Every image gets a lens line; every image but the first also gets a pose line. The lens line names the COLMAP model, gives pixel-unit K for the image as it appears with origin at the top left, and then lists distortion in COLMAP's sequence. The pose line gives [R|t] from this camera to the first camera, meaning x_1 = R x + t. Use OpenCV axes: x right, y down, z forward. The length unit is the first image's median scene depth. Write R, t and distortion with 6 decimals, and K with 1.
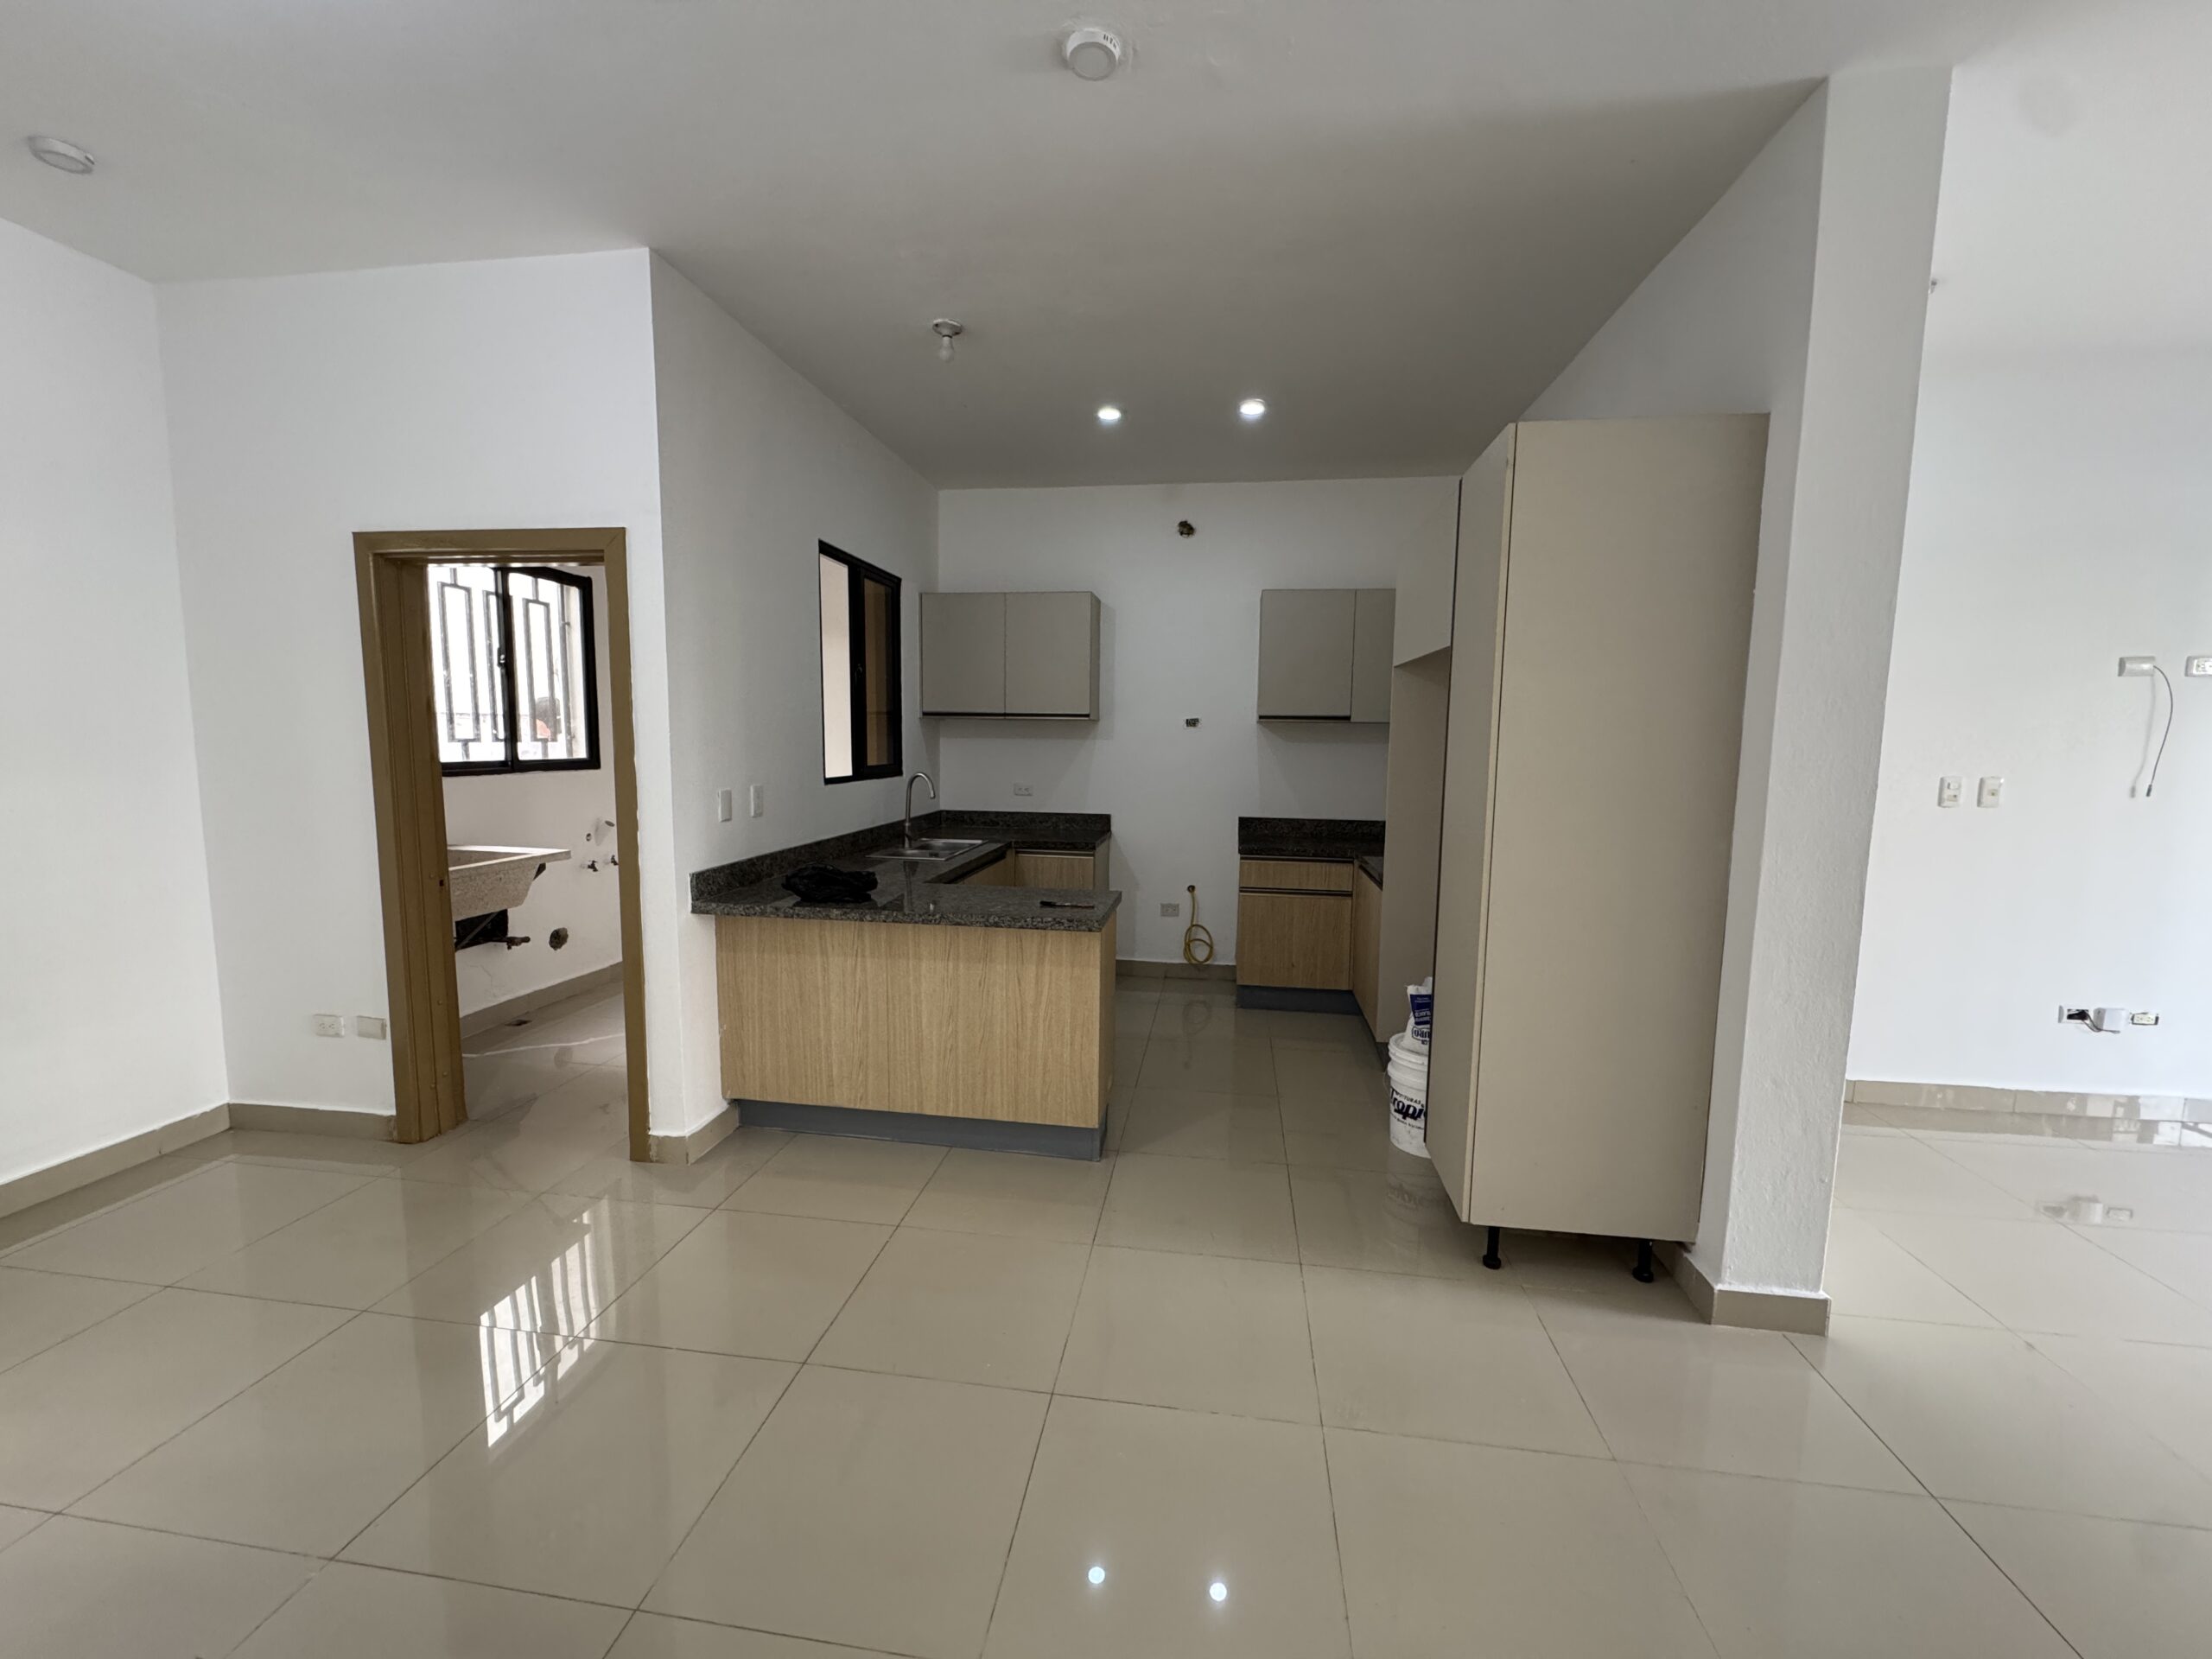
lens RADIAL K [[879.9, 0, 1106.0], [0, 879.9, 829.5], [0, 0, 1]] dist [-0.015654, 0.008058]
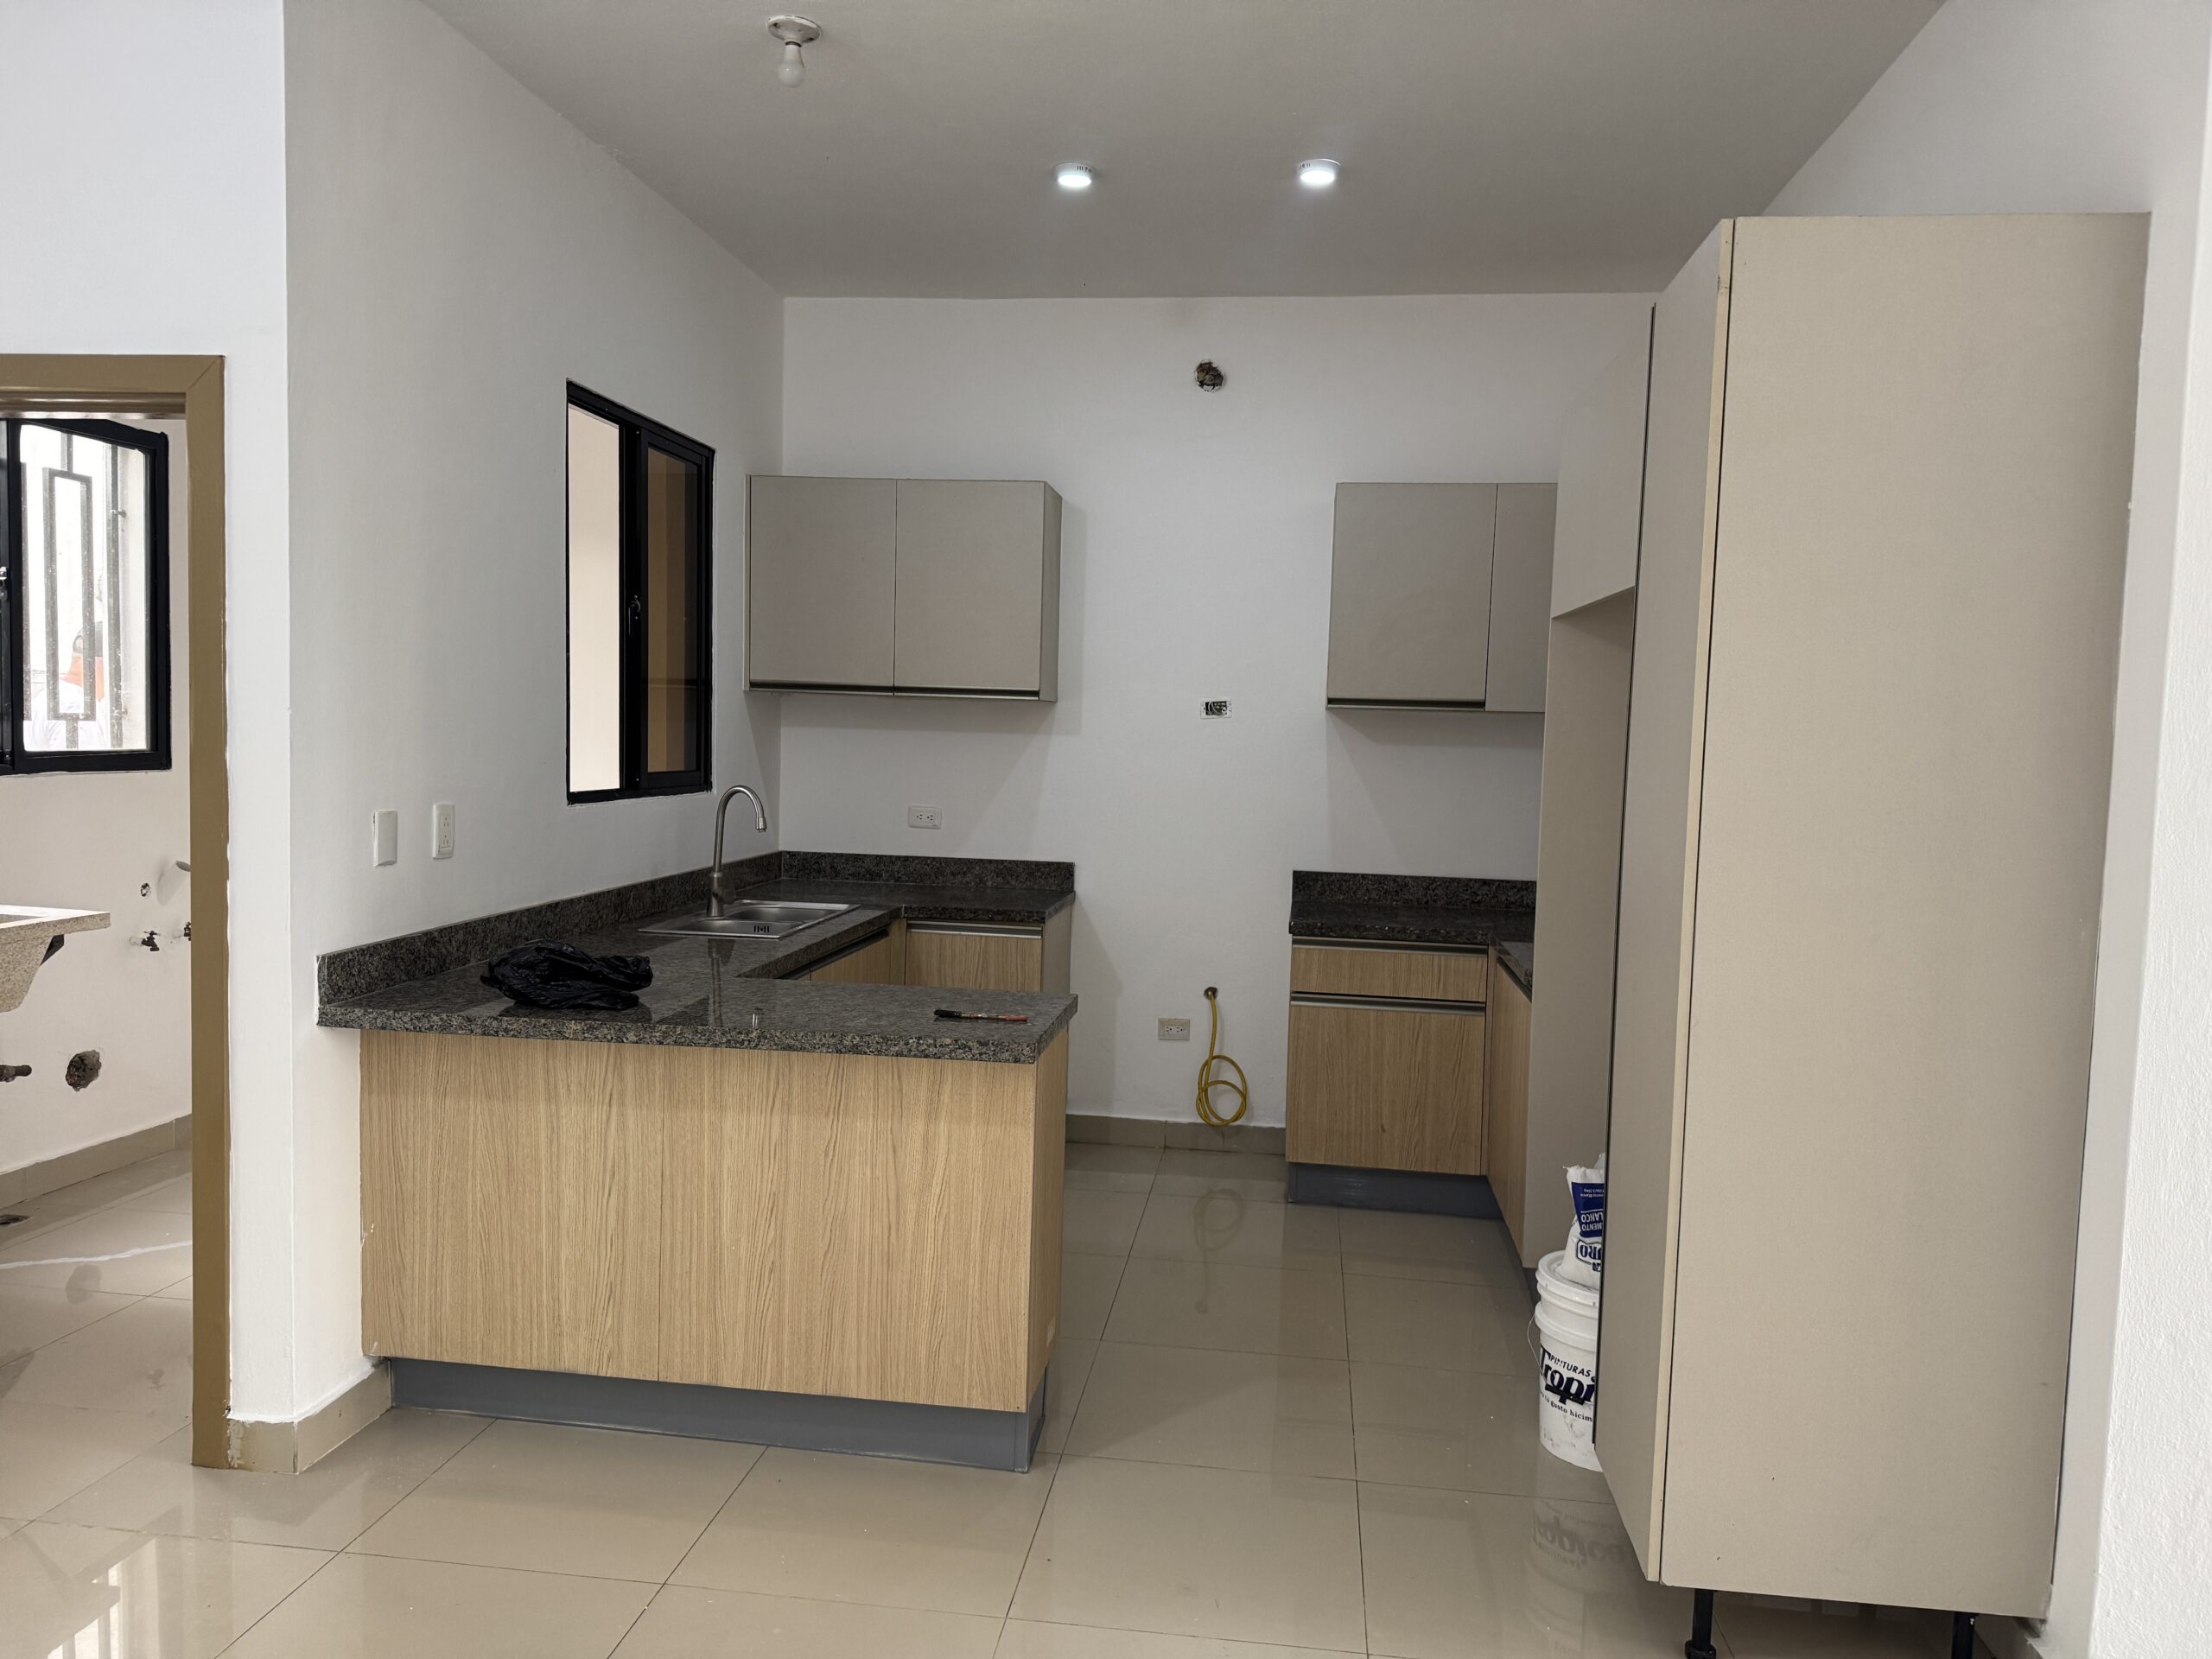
lens RADIAL K [[1539.9, 0, 1116.6], [0, 1539.9, 825.6], [0, 0, 1]] dist [0.075315, -0.106729]
pose [[0.999701, 0.015499, 0.018918, 0.020942], [-0.014720, 0.999065, -0.040643, -0.001027], [-0.019530, 0.040353, 0.998995, -0.023203]]
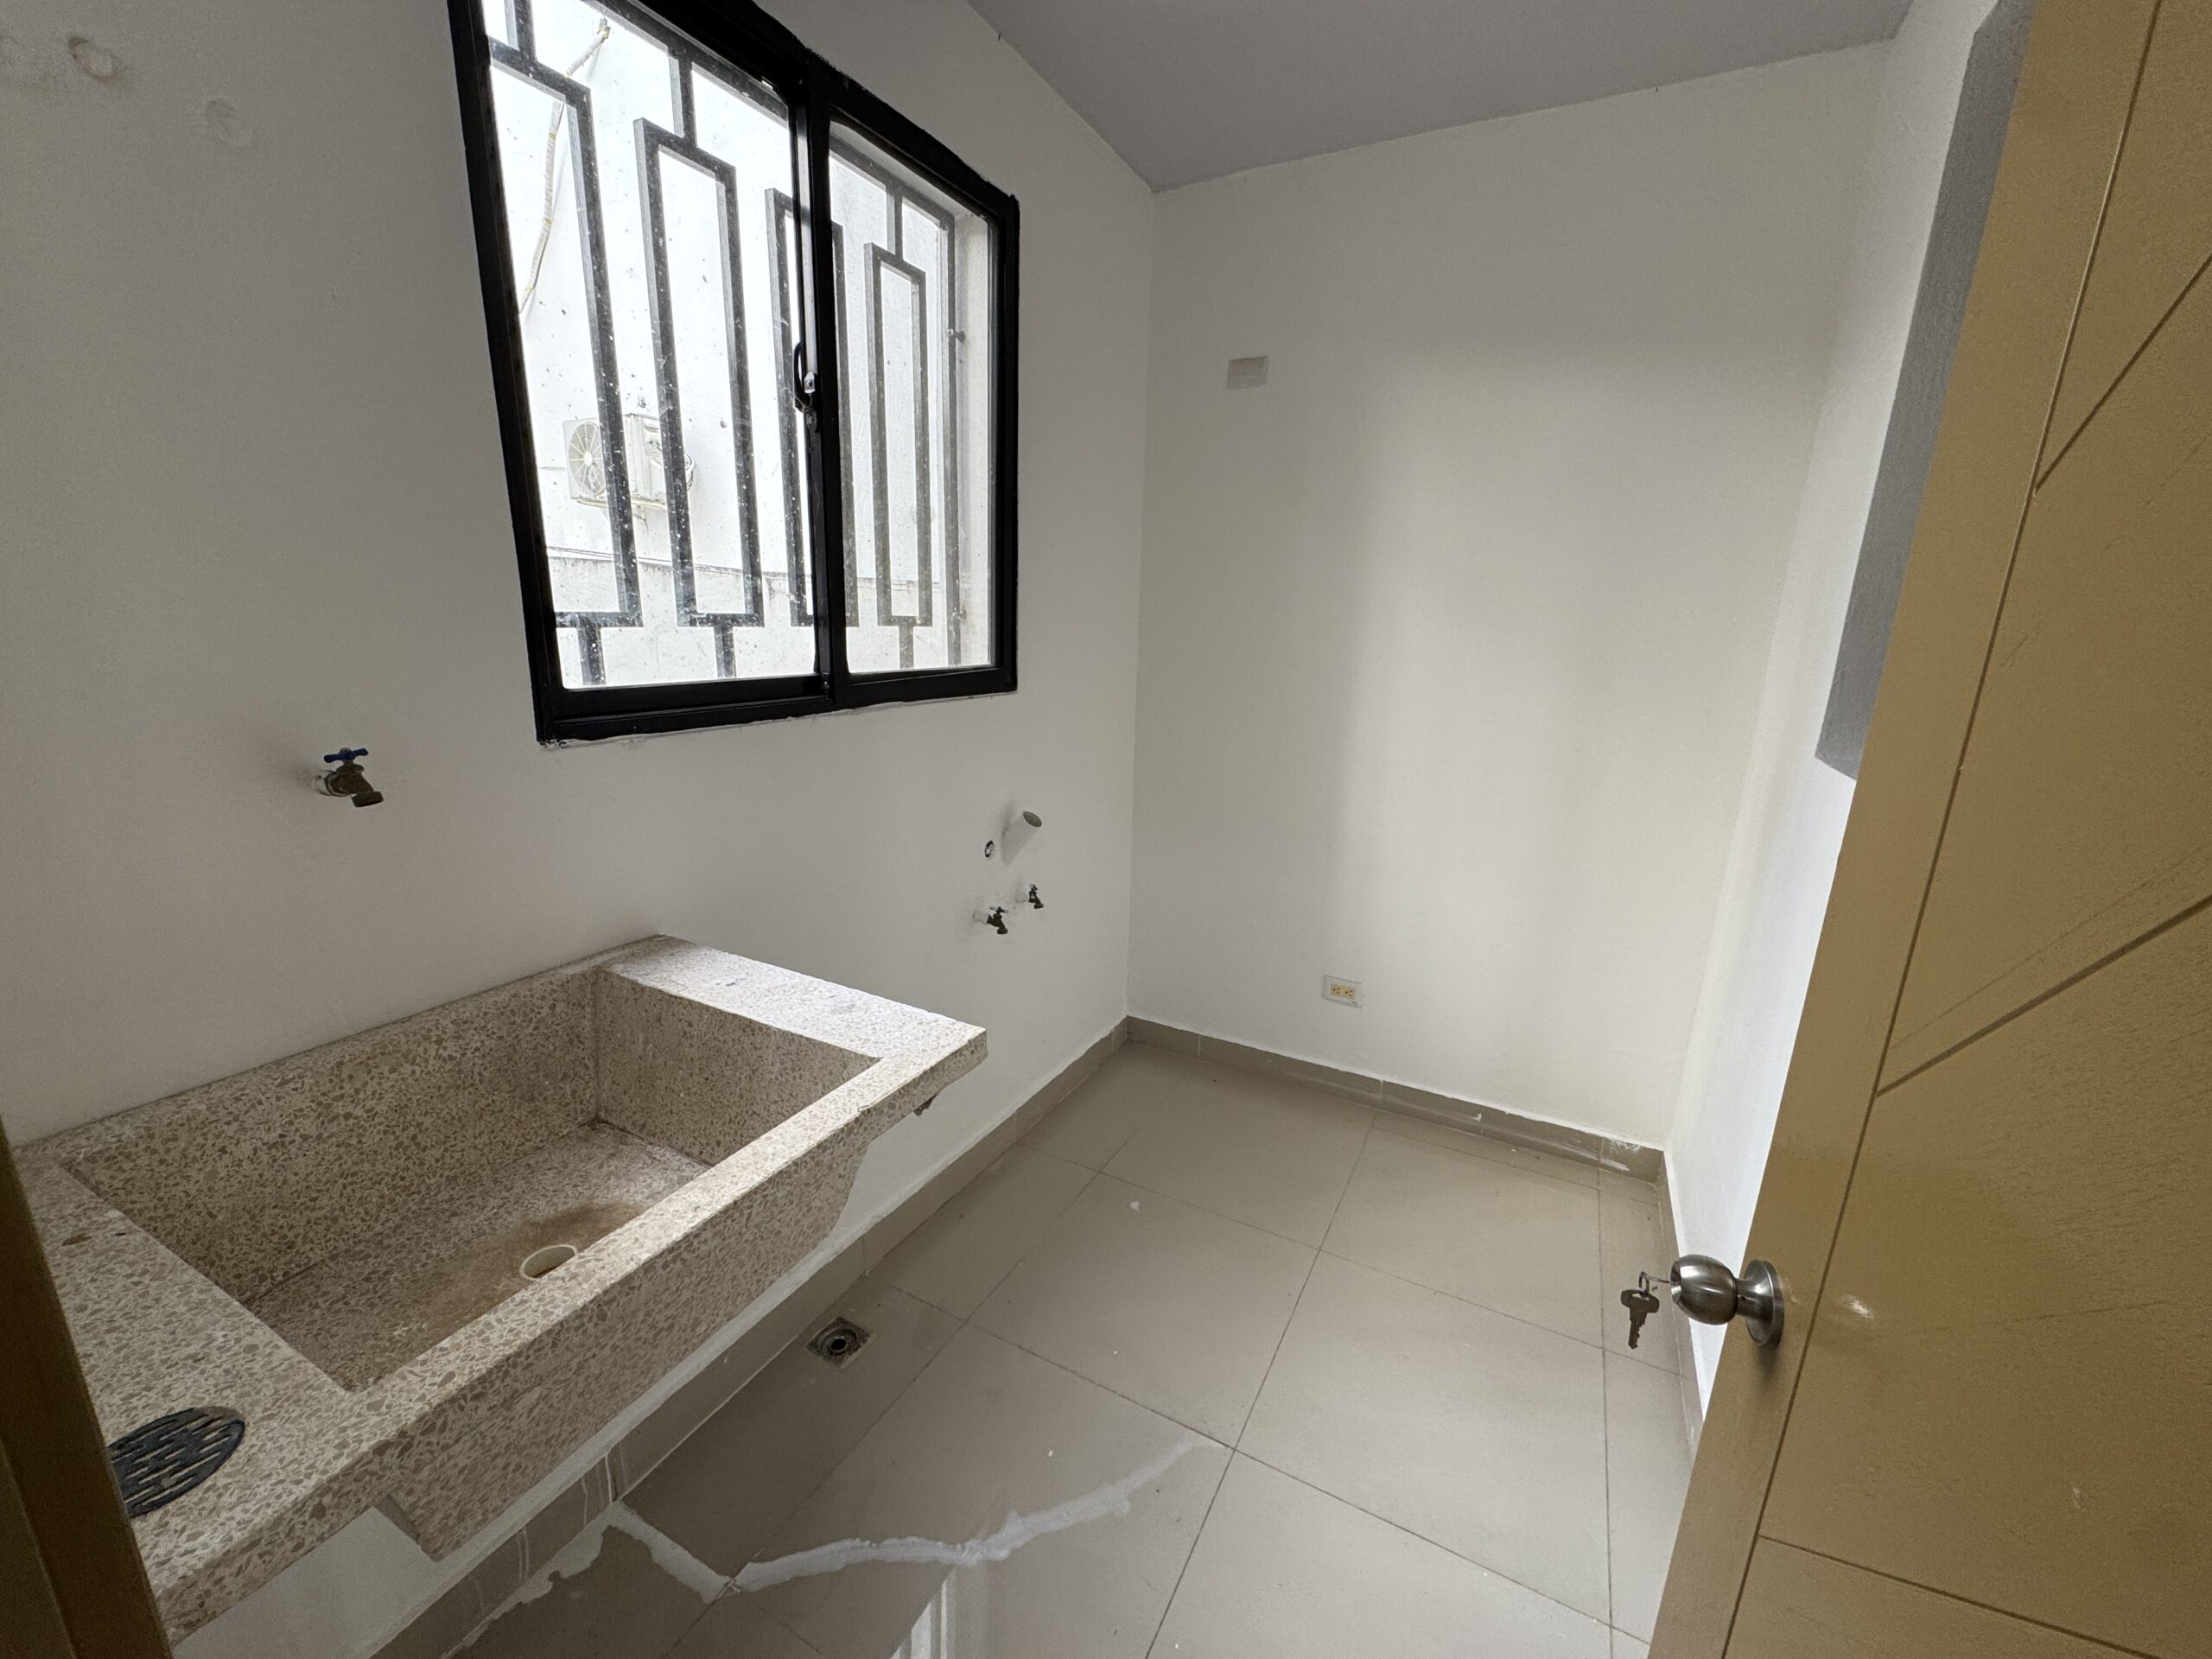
lens RADIAL K [[879.9, 0, 1106.0], [0, 879.9, 829.5], [0, 0, 1]] dist [-0.015654, 0.008058]
pose [[0.942819, 0.092888, -0.320101, -0.546713], [-0.052138, 0.989661, 0.133617, -0.087079], [0.329203, -0.109287, 0.937914, 0.839950]]
